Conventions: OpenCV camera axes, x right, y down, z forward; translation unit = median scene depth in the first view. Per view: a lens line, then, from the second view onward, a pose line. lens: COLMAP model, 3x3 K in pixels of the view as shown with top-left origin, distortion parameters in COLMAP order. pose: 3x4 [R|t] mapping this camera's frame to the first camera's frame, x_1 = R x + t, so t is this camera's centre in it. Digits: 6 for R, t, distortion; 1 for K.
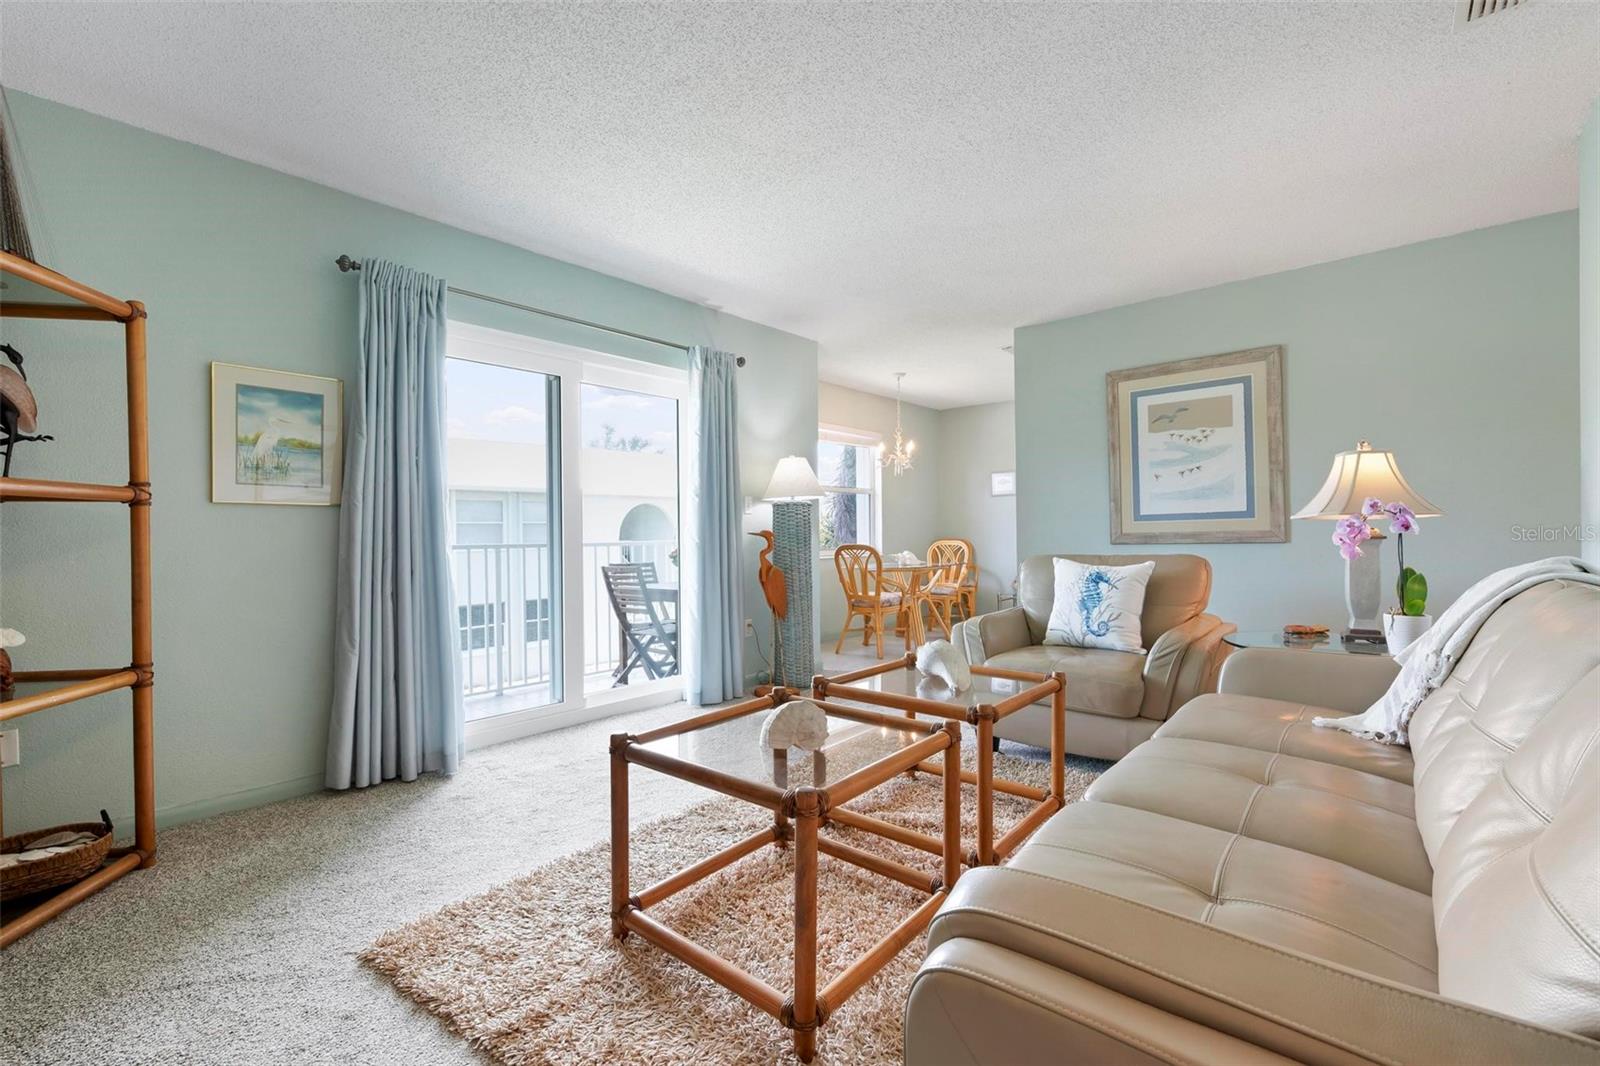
lens RADIAL K [[683.5, 0, 800.0], [0, 683.5, 533.0], [0, 0, 1]] dist [0.000689, -0.000105]
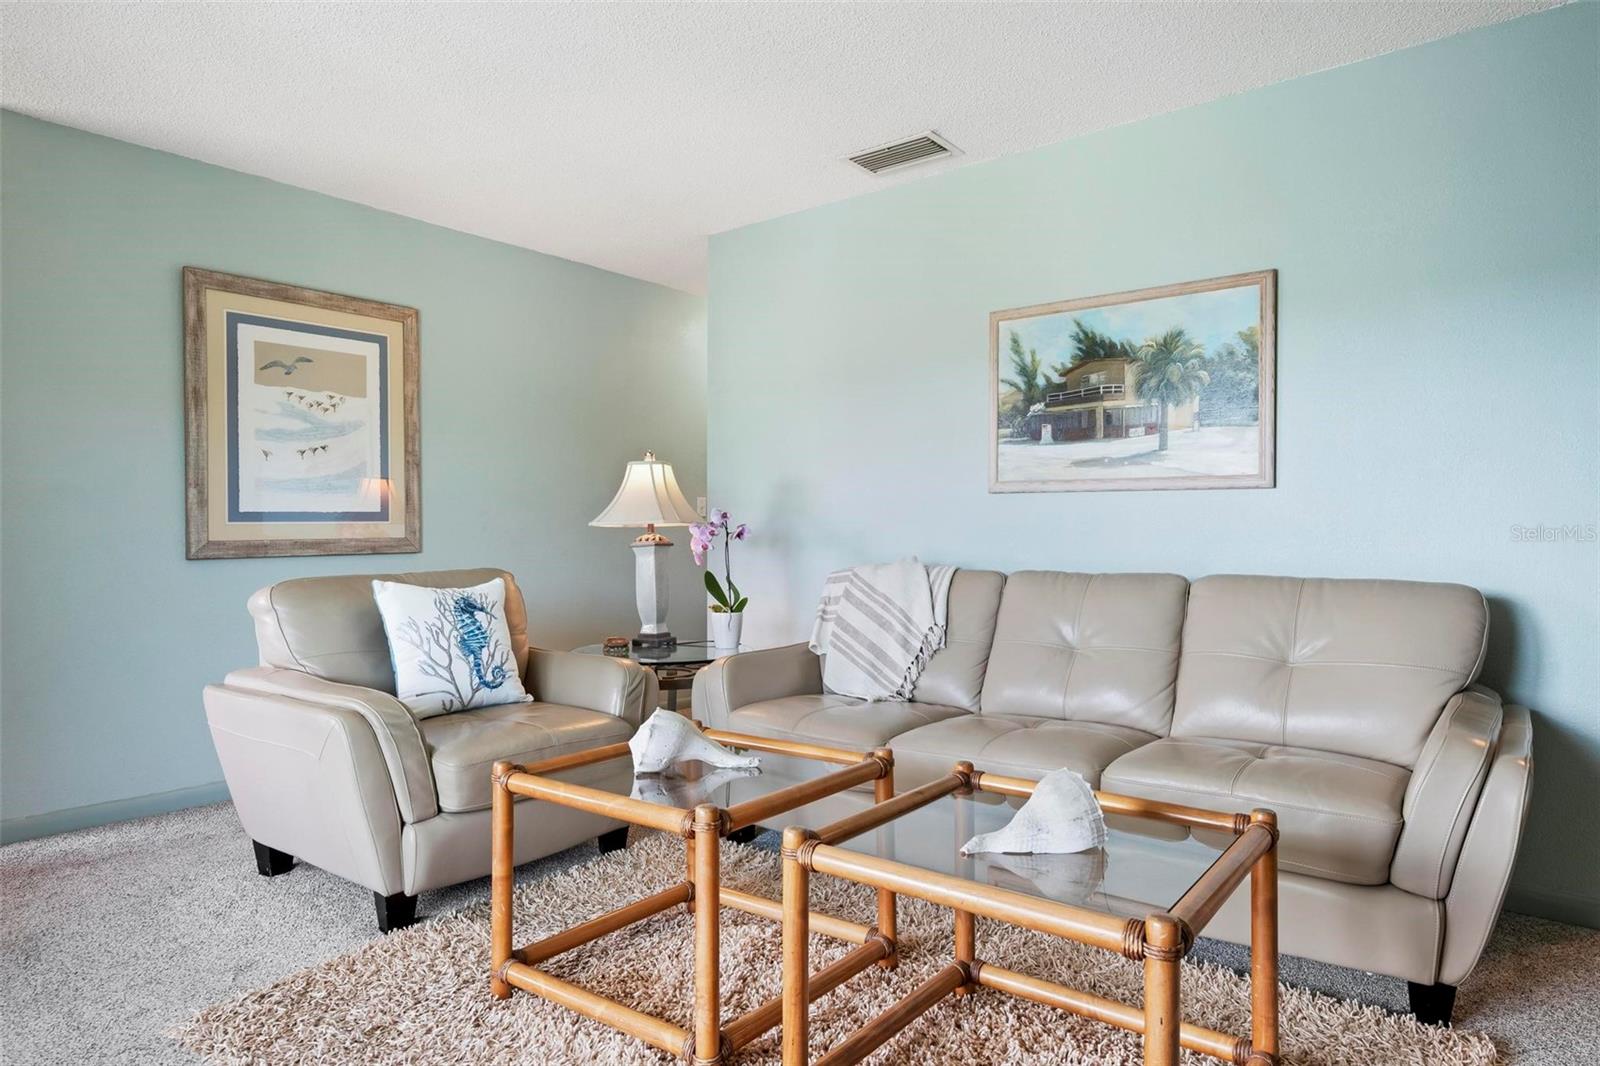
lens RADIAL K [[961.9, 0, 800.0], [0, 961.9, 533.0], [0, 0, 1]] dist [-0.001484, -0.000315]
pose [[-0.044949, 0.009386, 0.998945, -0.430365], [0.000954, 0.999956, -0.009352, 0.001734], [-0.998989, 0.000532, -0.044956, 0.564433]]
